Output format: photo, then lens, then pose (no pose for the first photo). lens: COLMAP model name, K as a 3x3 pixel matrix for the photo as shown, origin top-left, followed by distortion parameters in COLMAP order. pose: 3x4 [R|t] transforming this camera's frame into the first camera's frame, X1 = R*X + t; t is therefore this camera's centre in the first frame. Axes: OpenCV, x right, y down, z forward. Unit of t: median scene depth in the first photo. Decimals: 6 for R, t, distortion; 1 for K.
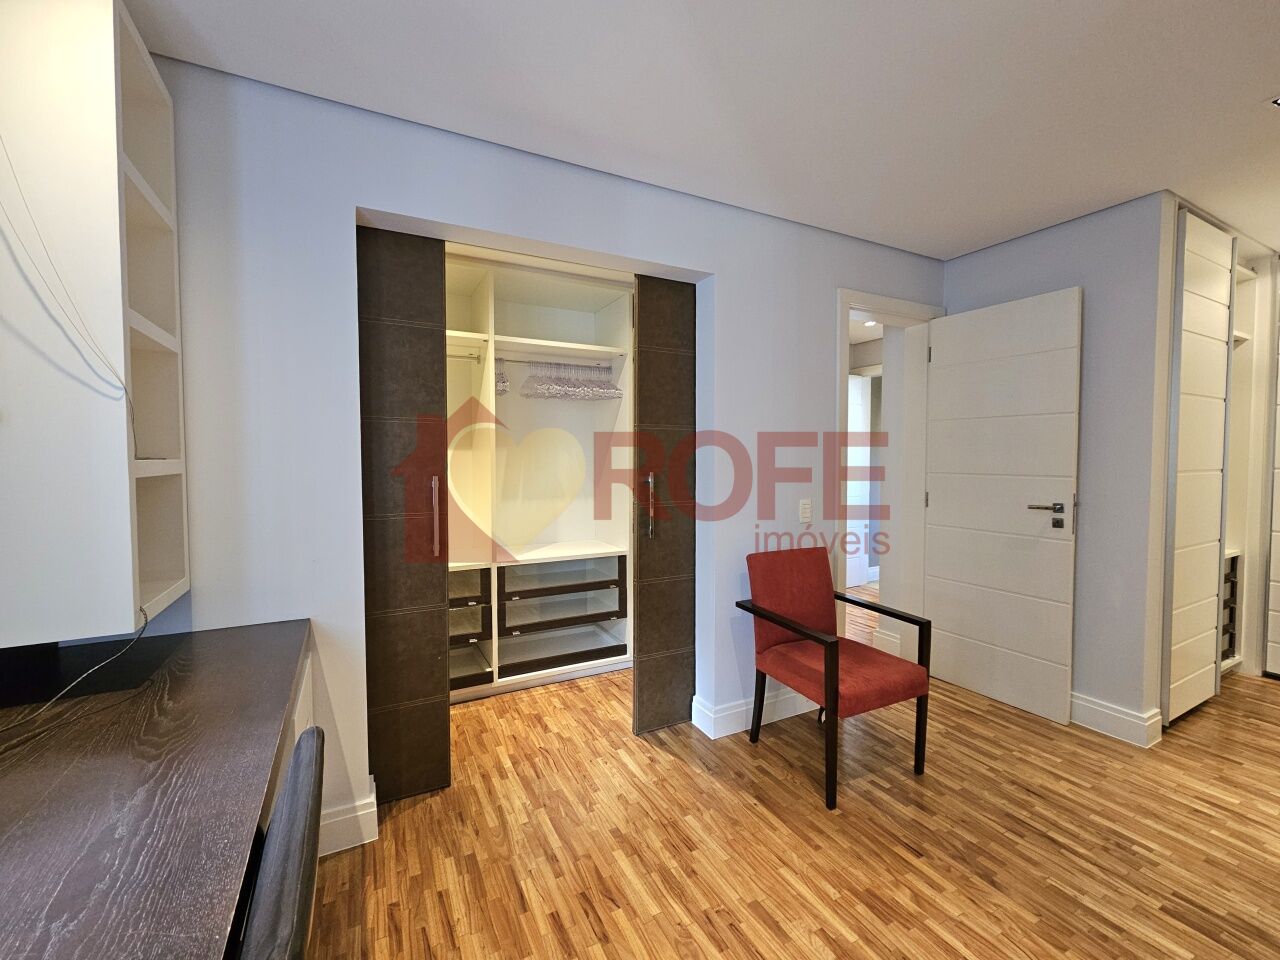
lens RADIAL K [[547.0, 0, 638.9], [0, 547.0, 477.7], [0, 0, 1]] dist [0.000687, 0.000244]
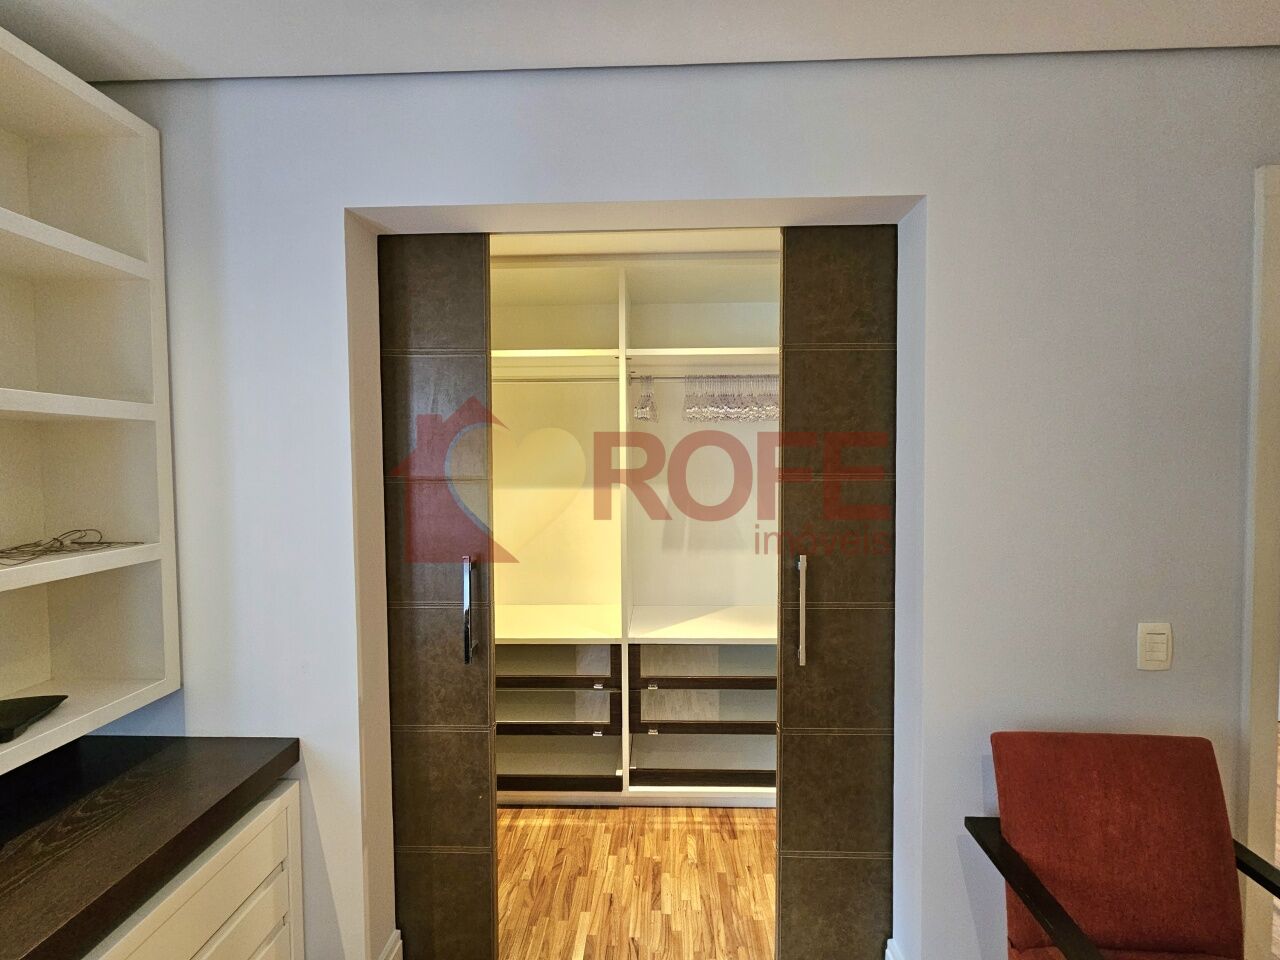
lens RADIAL K [[535.4, 0, 641.1], [0, 535.4, 476.0], [0, 0, 1]] dist [-0.000212, -0.000238]
pose [[0.872571, 0.009962, -0.488386, 0.147547], [-0.010272, 0.999945, 0.002043, -0.091773], [0.488379, 0.003234, 0.872625, 0.389346]]
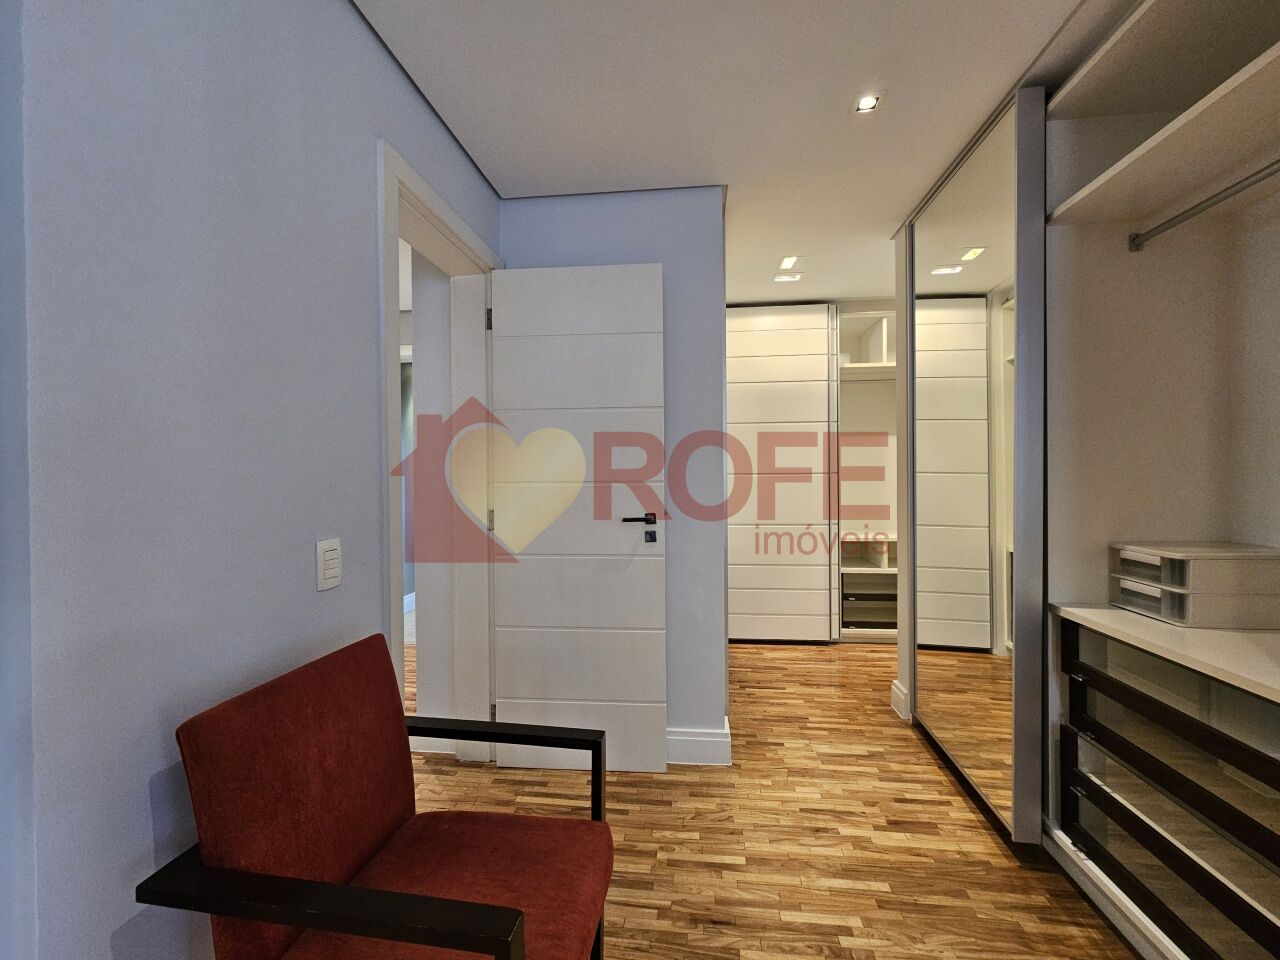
lens RADIAL K [[521.3, 0, 644.8], [0, 521.3, 478.3], [0, 0, 1]] dist [0.007027, 0.000547]
pose [[0.555095, -0.008158, 0.831747, 0.085688], [0.040810, 0.999015, -0.017438, 0.006152], [-0.830786, 0.043624, 0.554881, 0.552561]]
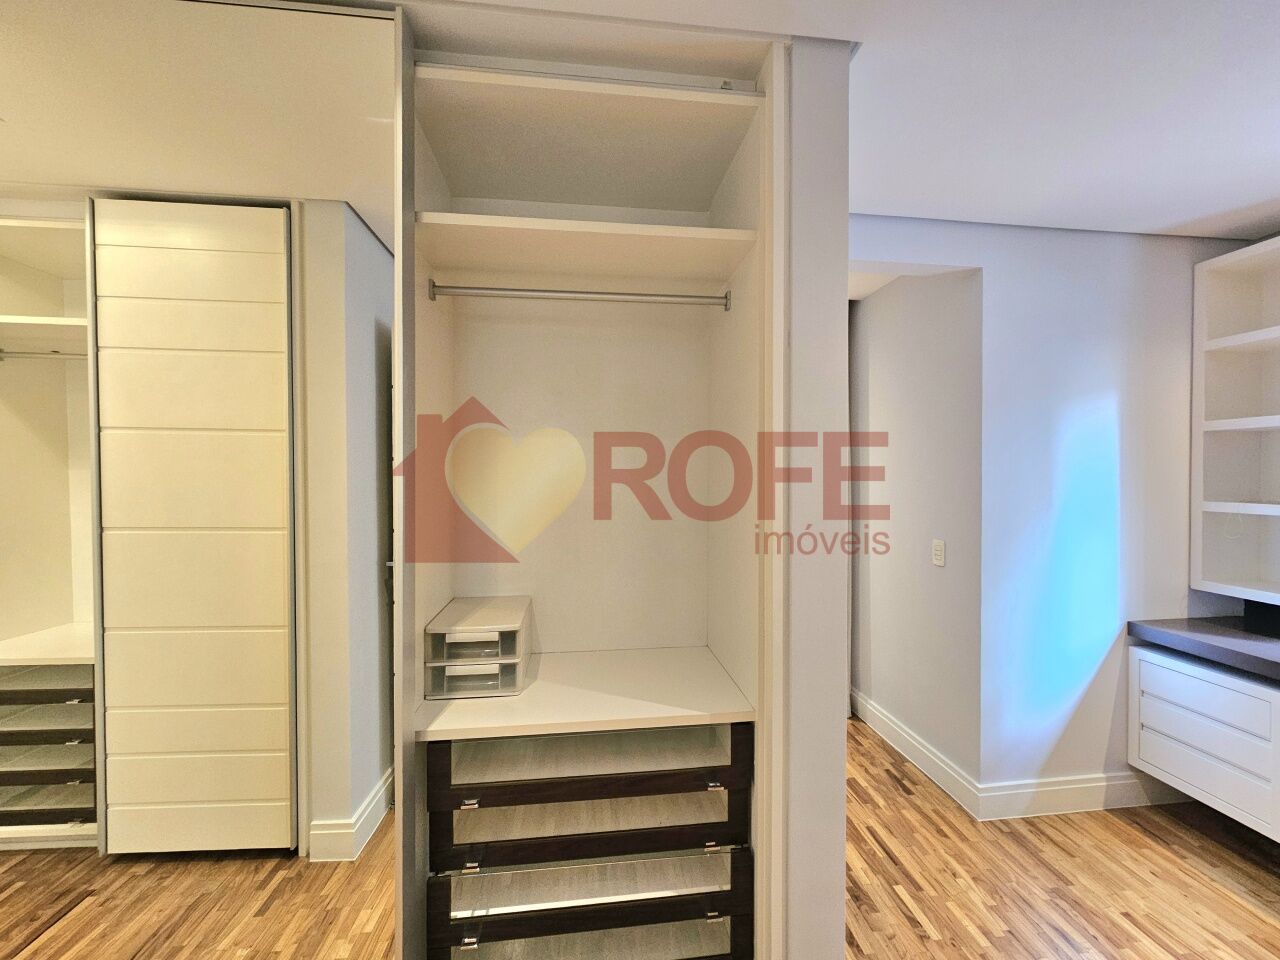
lens RADIAL K [[521.3, 0, 644.8], [0, 521.3, 478.3], [0, 0, 1]] dist [0.007027, 0.000547]
pose [[-0.935694, 0.001691, 0.352809, 0.508682], [0.020200, 0.998605, 0.048785, -0.081321], [-0.352235, 0.052775, -0.934423, 0.855171]]
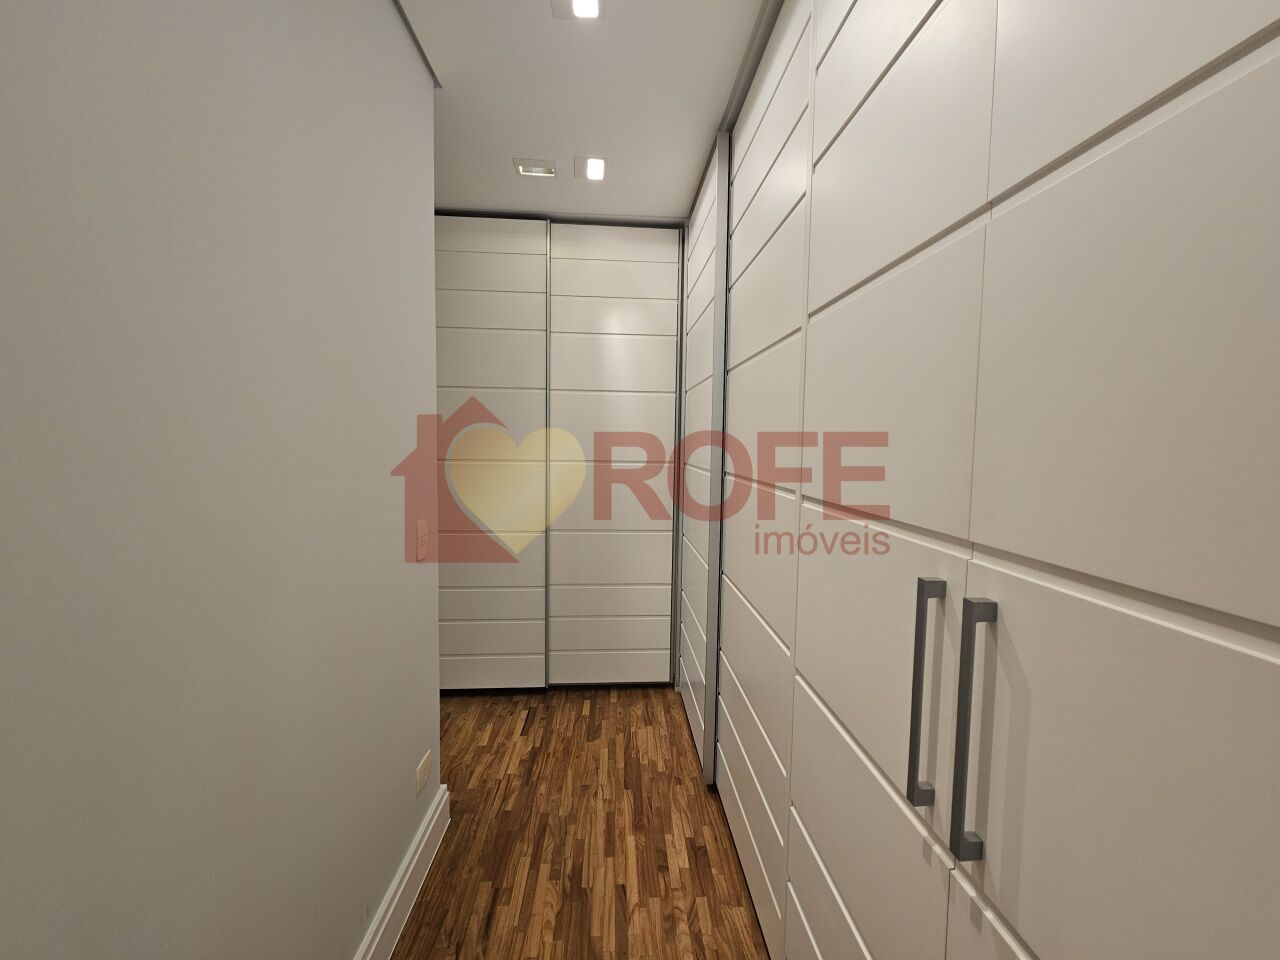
lens RADIAL K [[525.1, 0, 644.0], [0, 525.1, 476.7], [0, 0, 1]] dist [-0.000089, 0.000907]
pose [[0.912527, 0.043576, -0.406689, 1.704730], [-0.033182, 0.998918, 0.032577, -0.025440], [0.407668, -0.016233, 0.912986, 0.220552]]
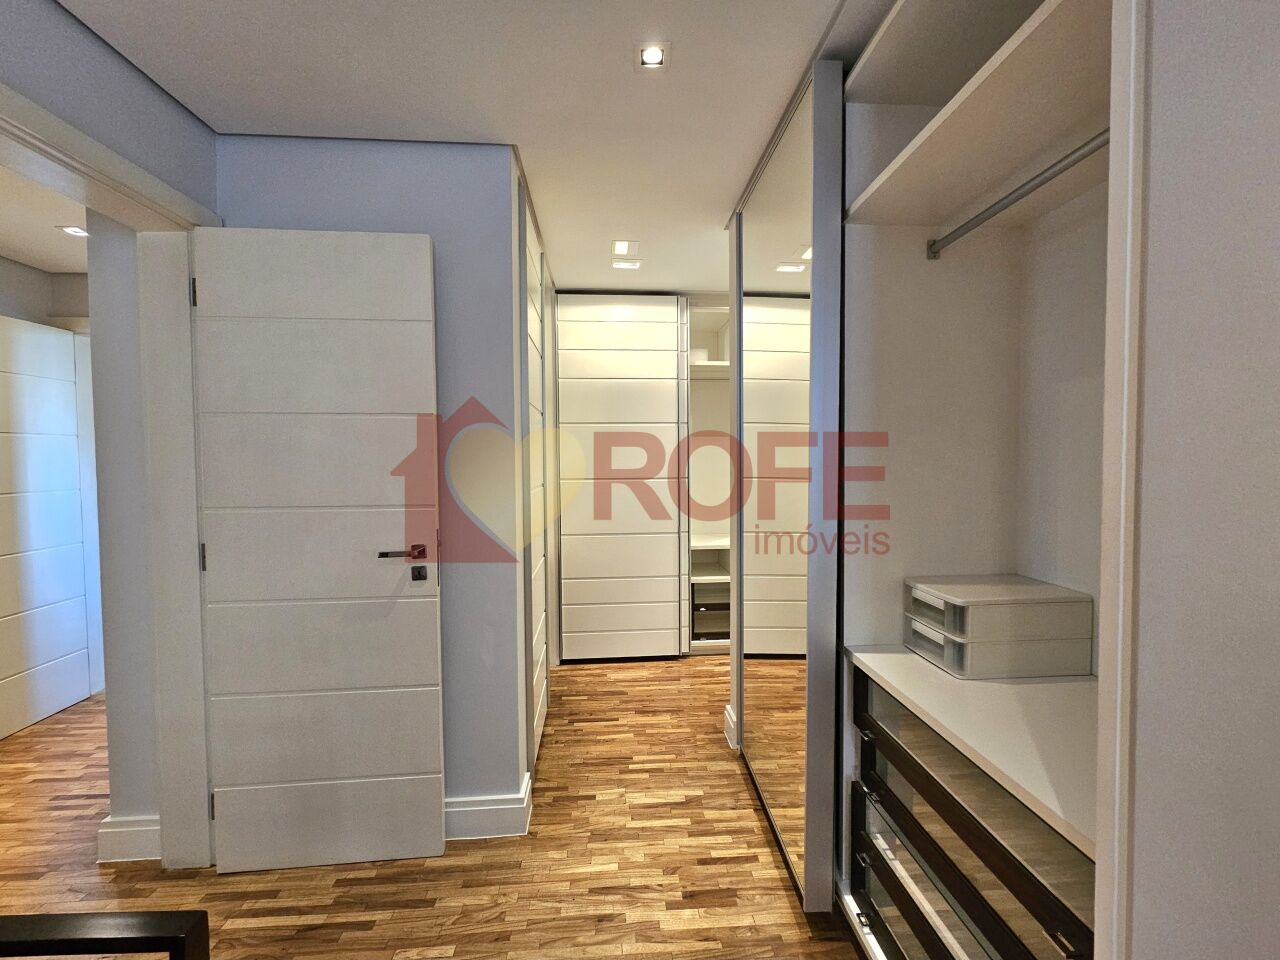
lens RADIAL K [[525.1, 0, 644.0], [0, 525.1, 476.7], [0, 0, 1]] dist [-0.000089, 0.000907]
pose [[0.402236, -0.029813, 0.915051, 0.276166], [0.043405, 0.998967, 0.013468, -0.035642], [-0.914507, 0.034300, 0.403114, 0.468126]]
